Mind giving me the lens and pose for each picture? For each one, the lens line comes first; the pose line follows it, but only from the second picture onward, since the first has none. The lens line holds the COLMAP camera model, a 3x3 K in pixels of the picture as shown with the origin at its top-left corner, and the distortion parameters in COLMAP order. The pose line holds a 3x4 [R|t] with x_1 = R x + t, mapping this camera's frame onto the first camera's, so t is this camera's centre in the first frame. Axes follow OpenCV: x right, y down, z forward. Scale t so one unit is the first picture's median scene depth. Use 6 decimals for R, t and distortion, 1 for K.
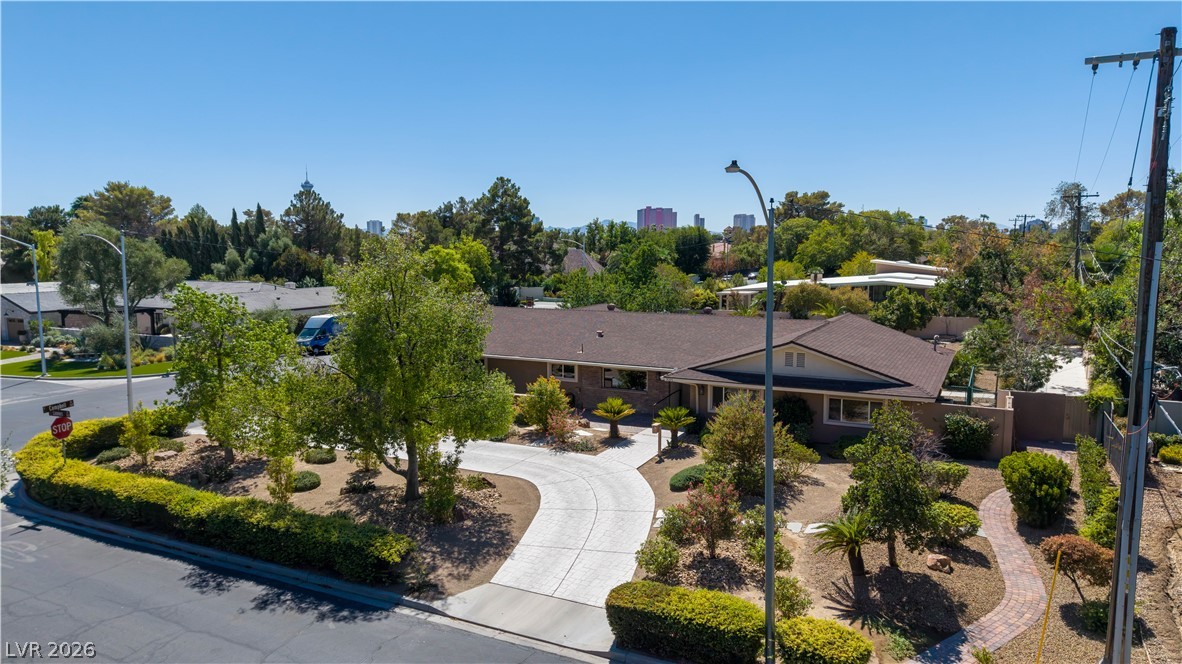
lens RADIAL K [[784.6, 0, 593.4], [0, 784.6, 334.8], [0, 0, 1]] dist [0.043596, -0.049533]
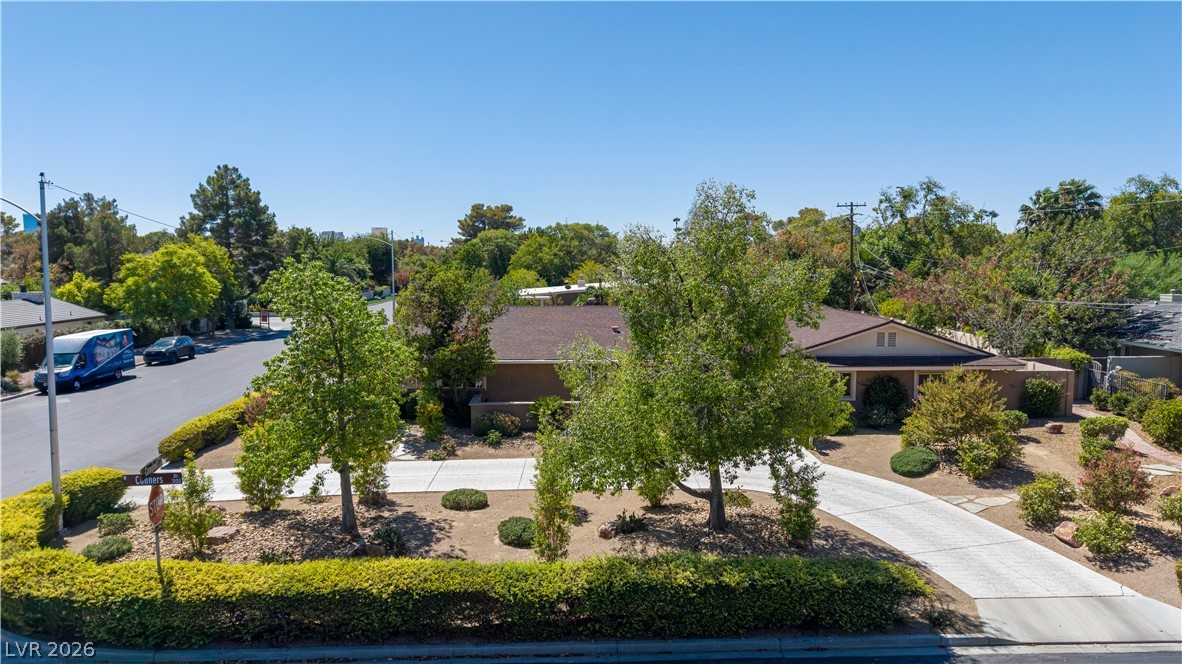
lens RADIAL K [[784.6, 0, 590.3], [0, 784.6, 340.6], [0, 0, 1]] dist [0.043596, -0.049533]
pose [[0.874649, -0.045514, 0.482615, -0.563992], [0.053981, 0.998535, -0.003661, 0.016320], [-0.481741, 0.029254, 0.875825, 0.296001]]
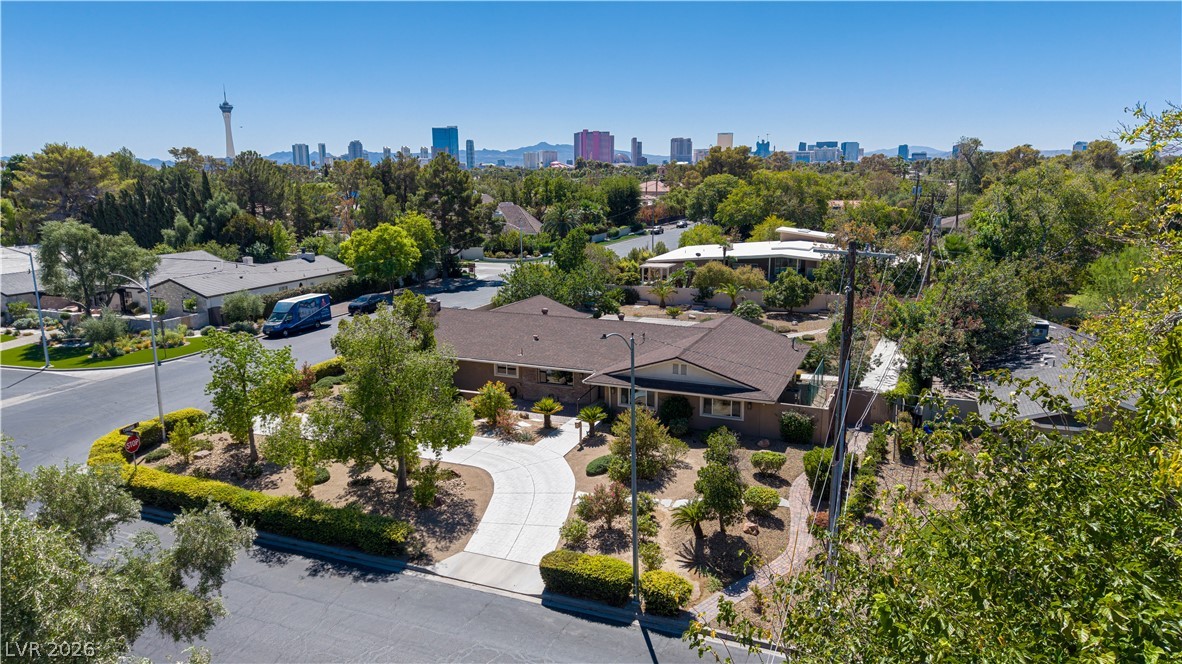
lens RADIAL K [[784.6, 0, 593.0], [0, 784.6, 330.6], [0, 0, 1]] dist [0.043596, -0.049533]
pose [[0.996913, -0.017174, 0.076609, 0.005527], [0.010278, 0.995932, 0.089515, -0.155773], [-0.077834, -0.088451, 0.993035, -0.314586]]
